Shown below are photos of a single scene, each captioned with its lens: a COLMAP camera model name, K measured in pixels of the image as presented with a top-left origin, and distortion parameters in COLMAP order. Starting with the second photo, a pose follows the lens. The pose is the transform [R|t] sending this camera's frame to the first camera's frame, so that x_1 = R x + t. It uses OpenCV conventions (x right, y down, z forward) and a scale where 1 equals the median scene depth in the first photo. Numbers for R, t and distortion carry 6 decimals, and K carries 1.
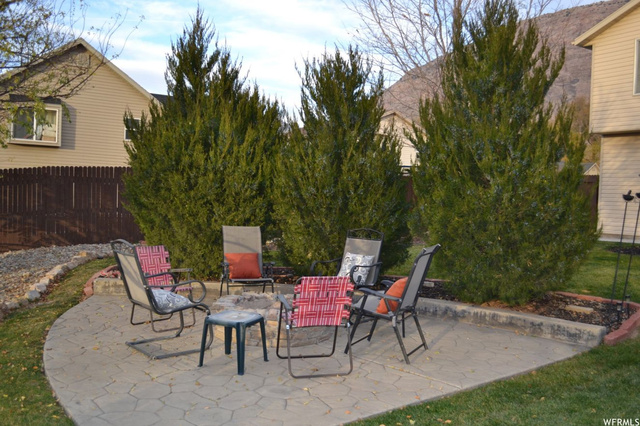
lens RADIAL K [[589.9, 0, 320.0], [0, 589.9, 213.0], [0, 0, 1]] dist [-0.069607, -0.000842]
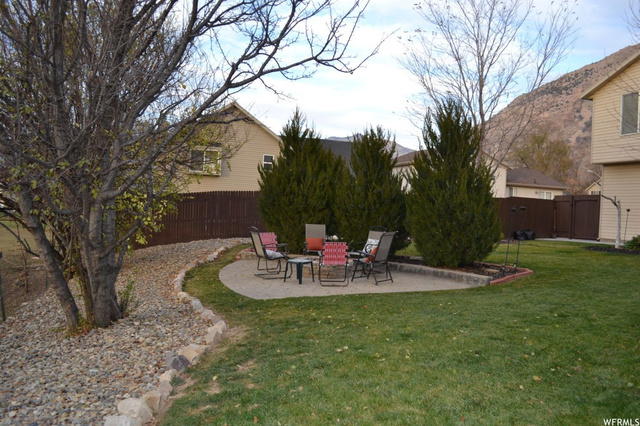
lens RADIAL K [[492.0, 0, 320.0], [0, 492.0, 213.0], [0, 0, 1]] dist [-0.073349, 0.000085]
pose [[0.977480, 0.004847, -0.210973, 0.203479], [-0.009876, 0.999692, -0.022788, 0.020817], [0.210798, 0.024358, 0.977226, -0.519977]]
